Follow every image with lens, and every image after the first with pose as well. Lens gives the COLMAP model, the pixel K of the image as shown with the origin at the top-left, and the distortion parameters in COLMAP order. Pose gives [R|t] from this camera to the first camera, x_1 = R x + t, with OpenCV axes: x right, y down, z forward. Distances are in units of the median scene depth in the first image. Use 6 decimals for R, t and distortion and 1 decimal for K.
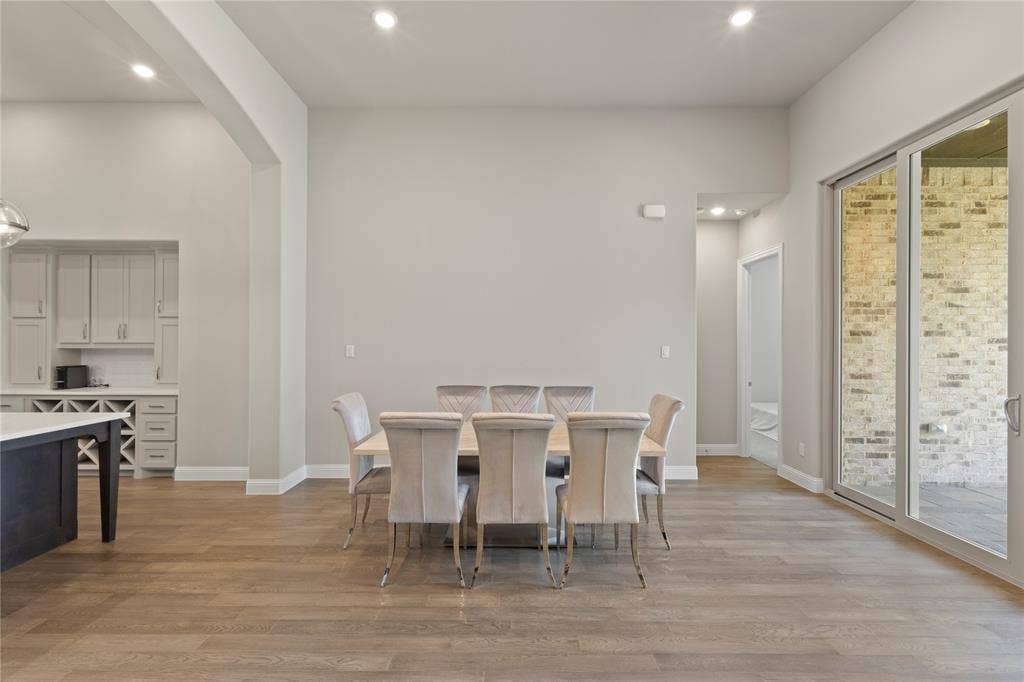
lens RADIAL K [[485.1, 0, 515.6], [0, 485.1, 343.2], [0, 0, 1]] dist [-0.001744, -0.000974]
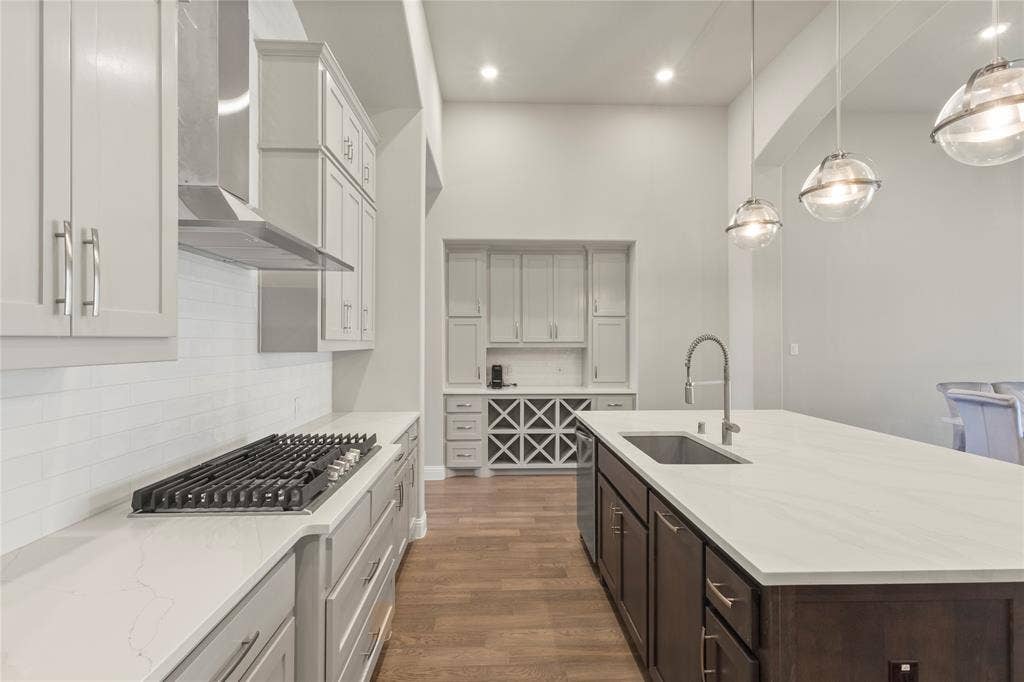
lens RADIAL K [[485.1, 0, 511.4], [0, 485.1, 340.7], [0, 0, 1]] dist [-0.001744, -0.000974]
pose [[0.999173, -0.002770, 0.040568, -0.942041], [0.002775, 0.999996, -0.000053, -0.003574], [-0.040568, 0.000165, 0.999177, -0.002559]]
